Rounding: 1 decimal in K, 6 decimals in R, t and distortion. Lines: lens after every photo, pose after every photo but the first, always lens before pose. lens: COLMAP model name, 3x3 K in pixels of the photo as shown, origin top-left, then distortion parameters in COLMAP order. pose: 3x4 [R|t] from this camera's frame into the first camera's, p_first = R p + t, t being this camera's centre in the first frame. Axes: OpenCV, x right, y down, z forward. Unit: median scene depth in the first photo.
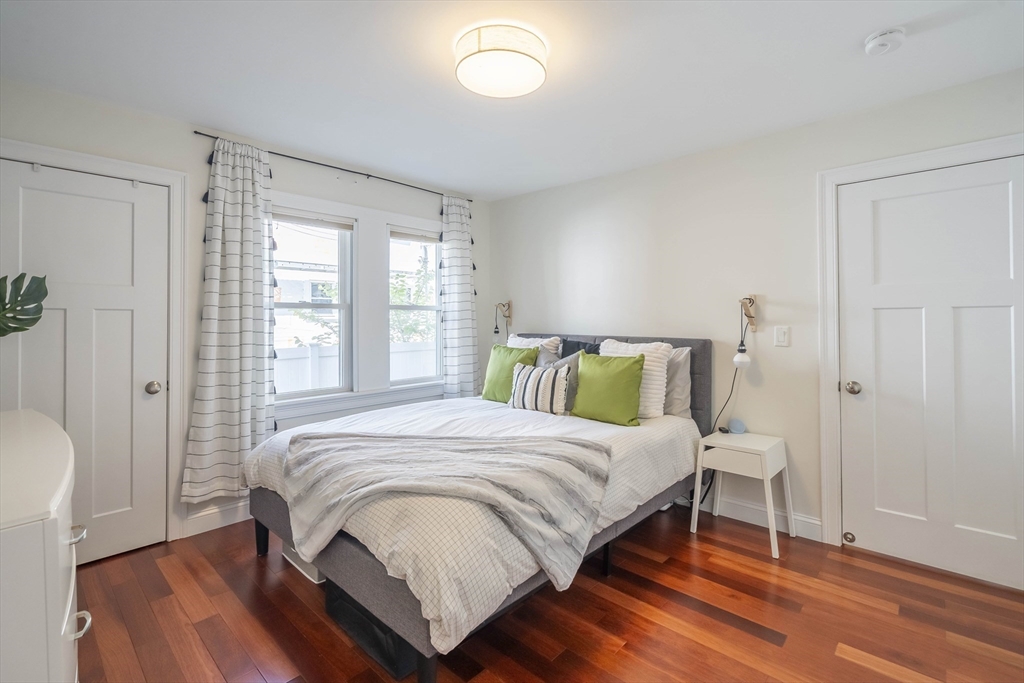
lens RADIAL K [[459.4, 0, 533.1], [0, 459.4, 316.9], [0, 0, 1]] dist [-0.001160, -0.000051]
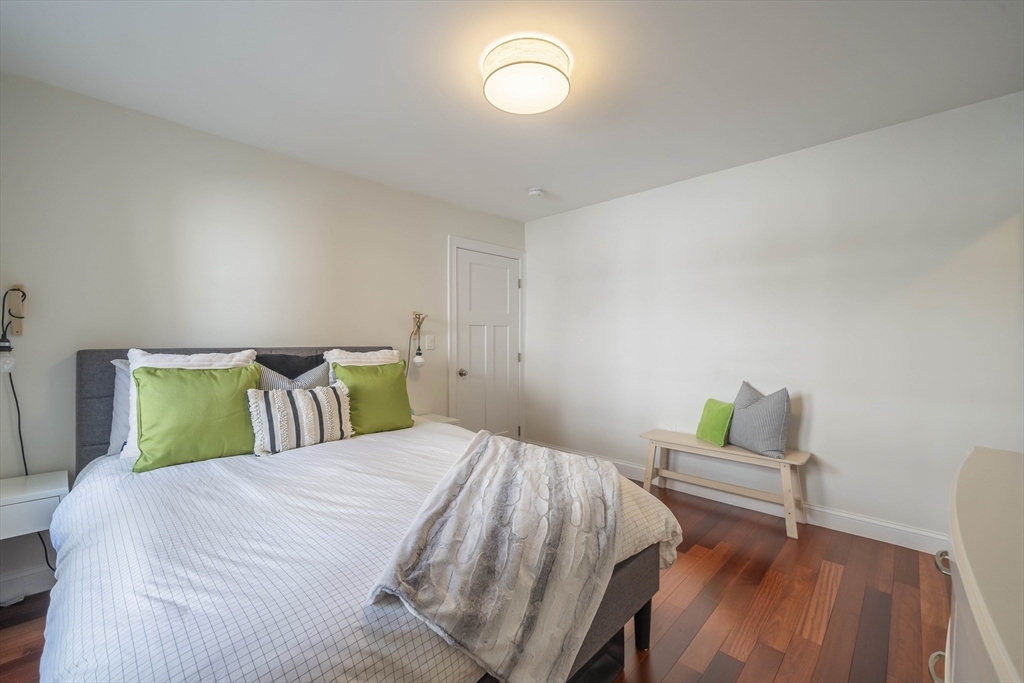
lens RADIAL K [[416.7, 0, 511.4], [0, 416.7, 337.3], [0, 0, 1]] dist [-0.002314, 0.000034]
pose [[0.031736, 0.004129, 0.999488, -0.727185], [-0.004063, 0.999984, -0.004002, 0.029607], [-0.999488, -0.003934, 0.031752, 0.702595]]
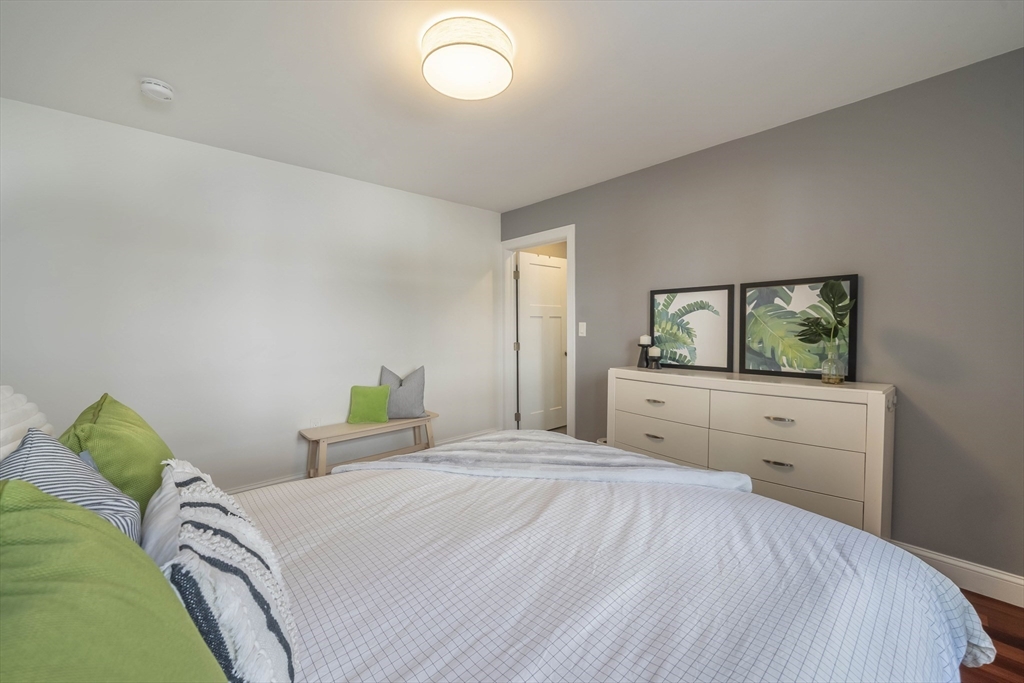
lens RADIAL K [[398.7, 0, 507.5], [0, 398.7, 335.3], [0, 0, 1]] dist [-0.001642, -0.000189]
pose [[-0.994618, 0.007793, 0.103314, -0.201648], [0.009555, 0.999817, 0.016574, 0.019681], [-0.103166, 0.017472, -0.994511, 1.305410]]
